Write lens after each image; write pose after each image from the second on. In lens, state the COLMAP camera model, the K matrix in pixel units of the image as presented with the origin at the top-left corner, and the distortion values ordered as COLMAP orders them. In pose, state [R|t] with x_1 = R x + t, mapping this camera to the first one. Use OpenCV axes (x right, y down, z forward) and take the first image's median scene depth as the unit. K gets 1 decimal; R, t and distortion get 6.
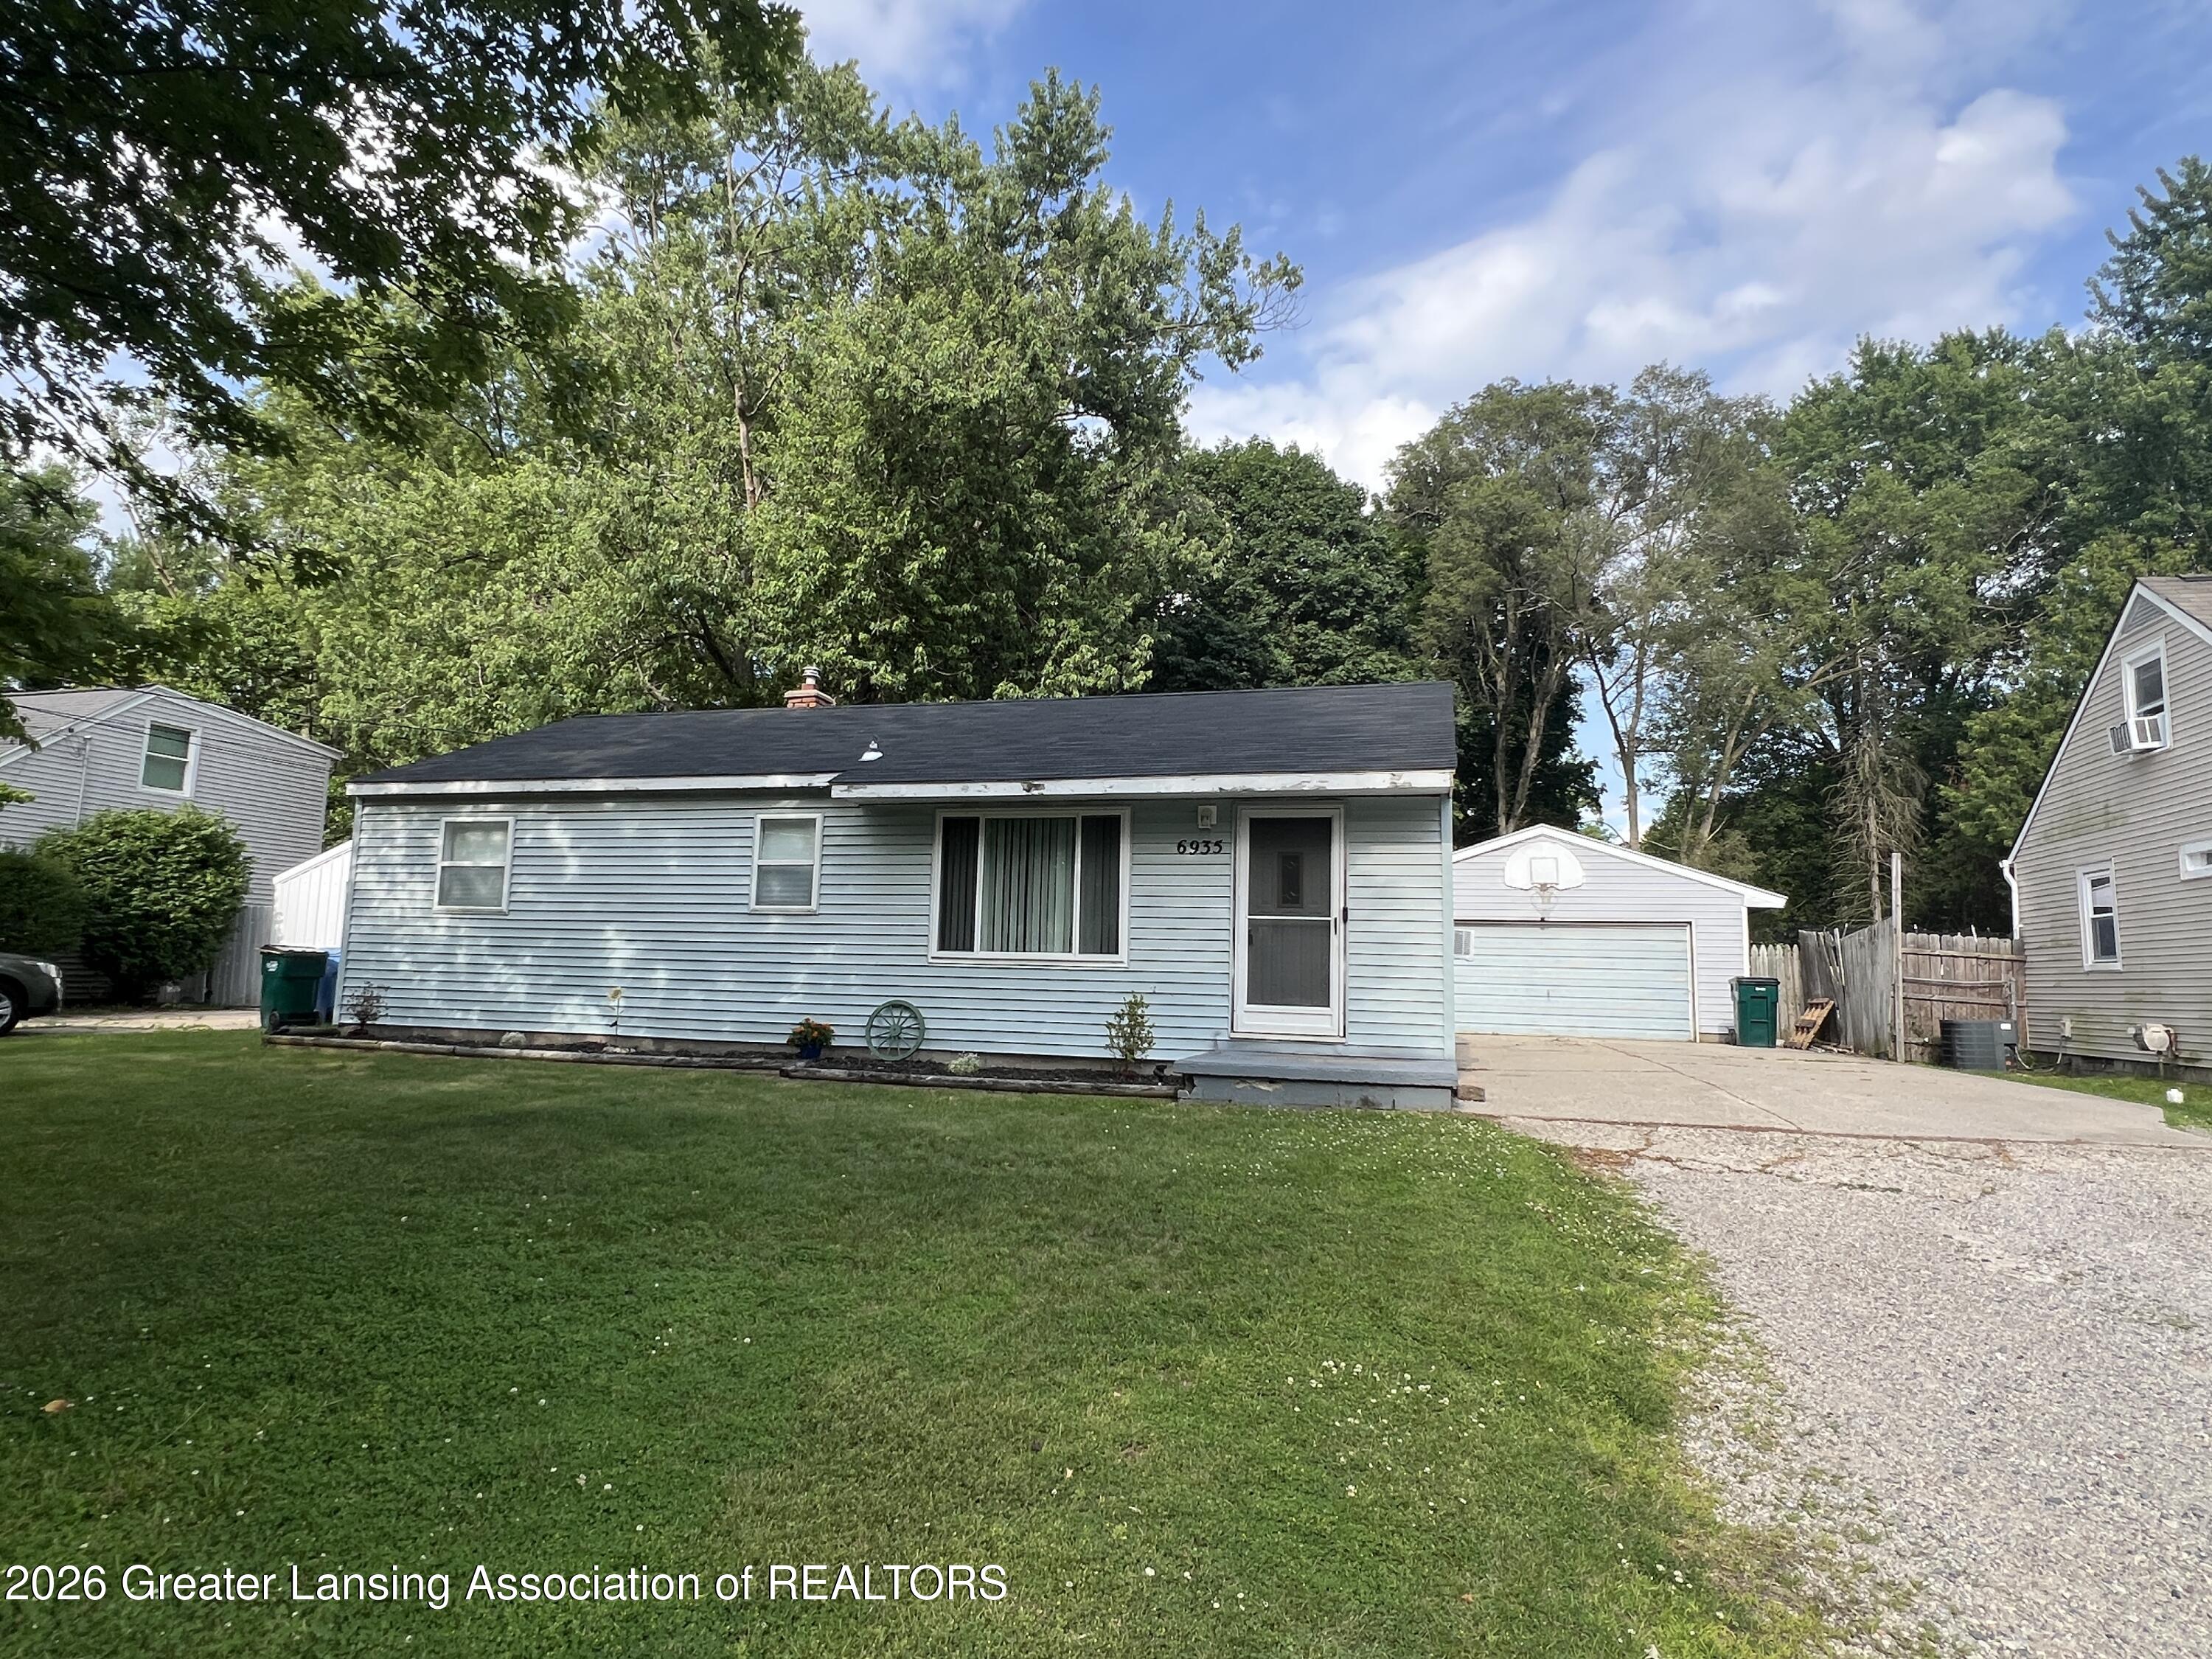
lens RADIAL K [[1221.5, 0, 1099.1], [0, 1221.5, 839.9], [0, 0, 1]] dist [-0.001905, -0.000362]
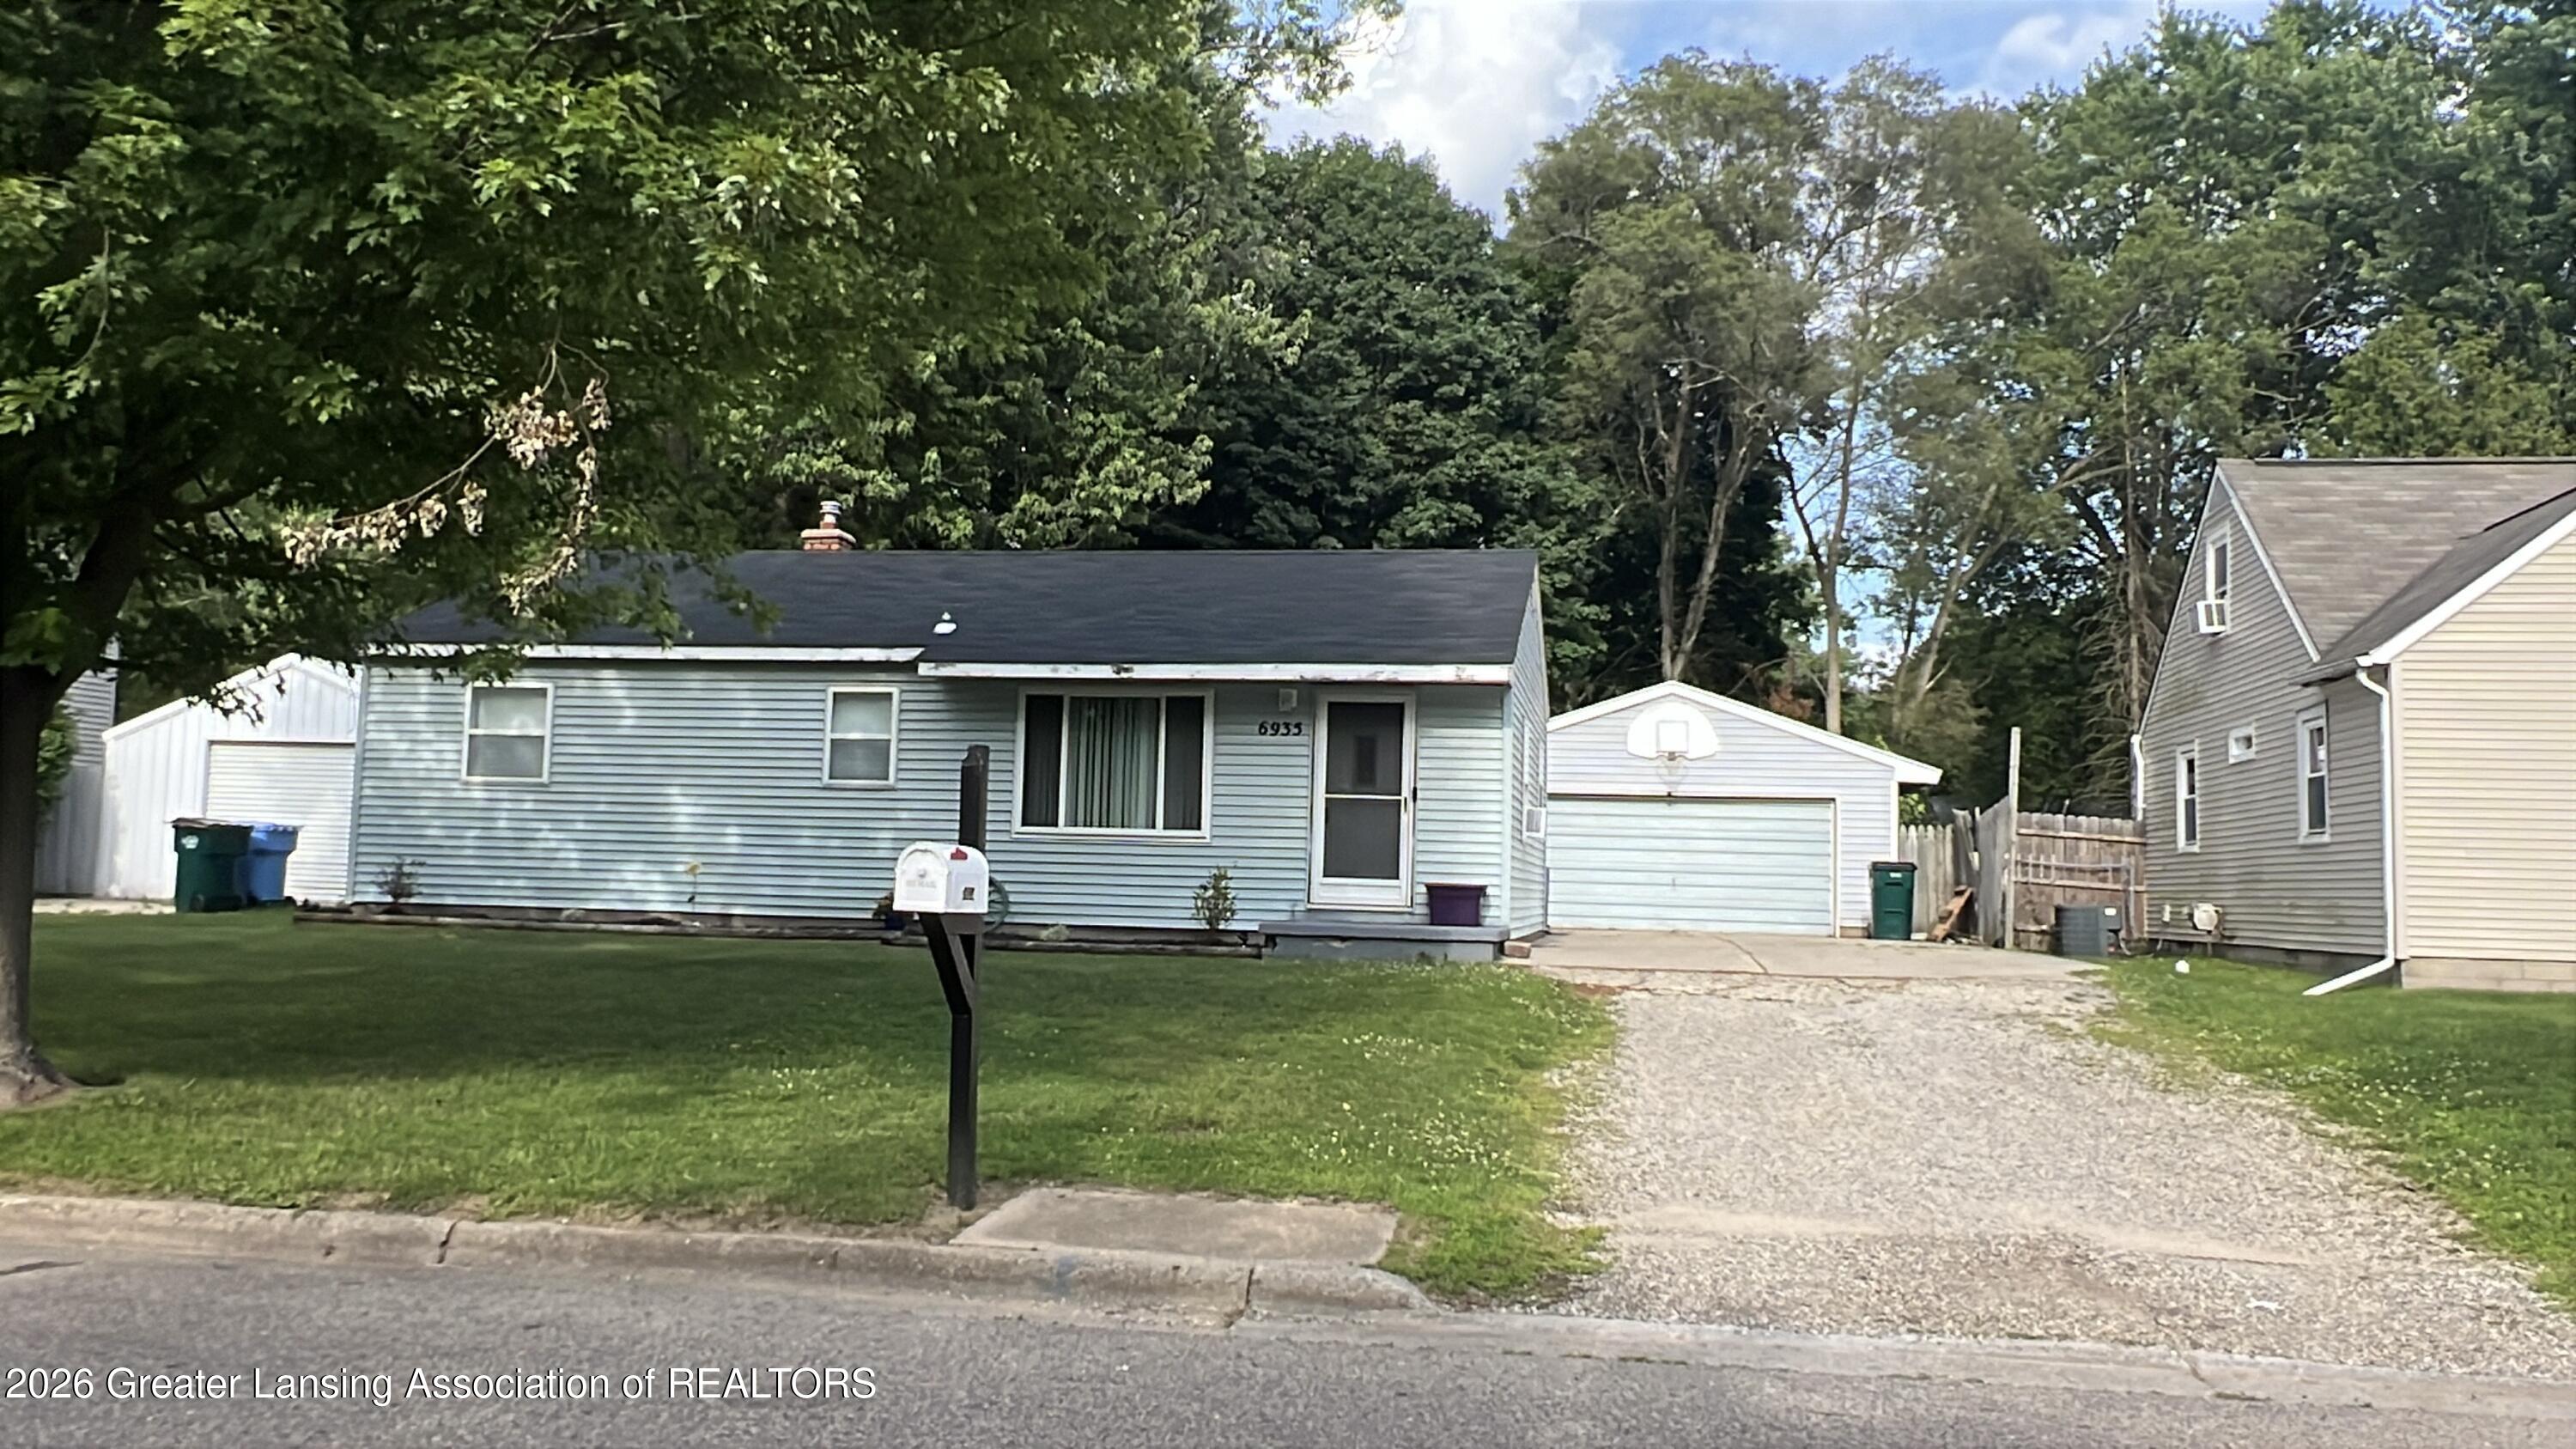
lens RADIAL K [[2120.7, 0, 1288.1], [0, 2120.7, 719.2], [0, 0, 1]] dist [0.008310, 0.000547]
pose [[0.994663, 0.009657, 0.102728, -0.050142], [-0.013482, 0.999239, 0.036601, -0.035375], [-0.102297, -0.037790, 0.994036, -0.413908]]
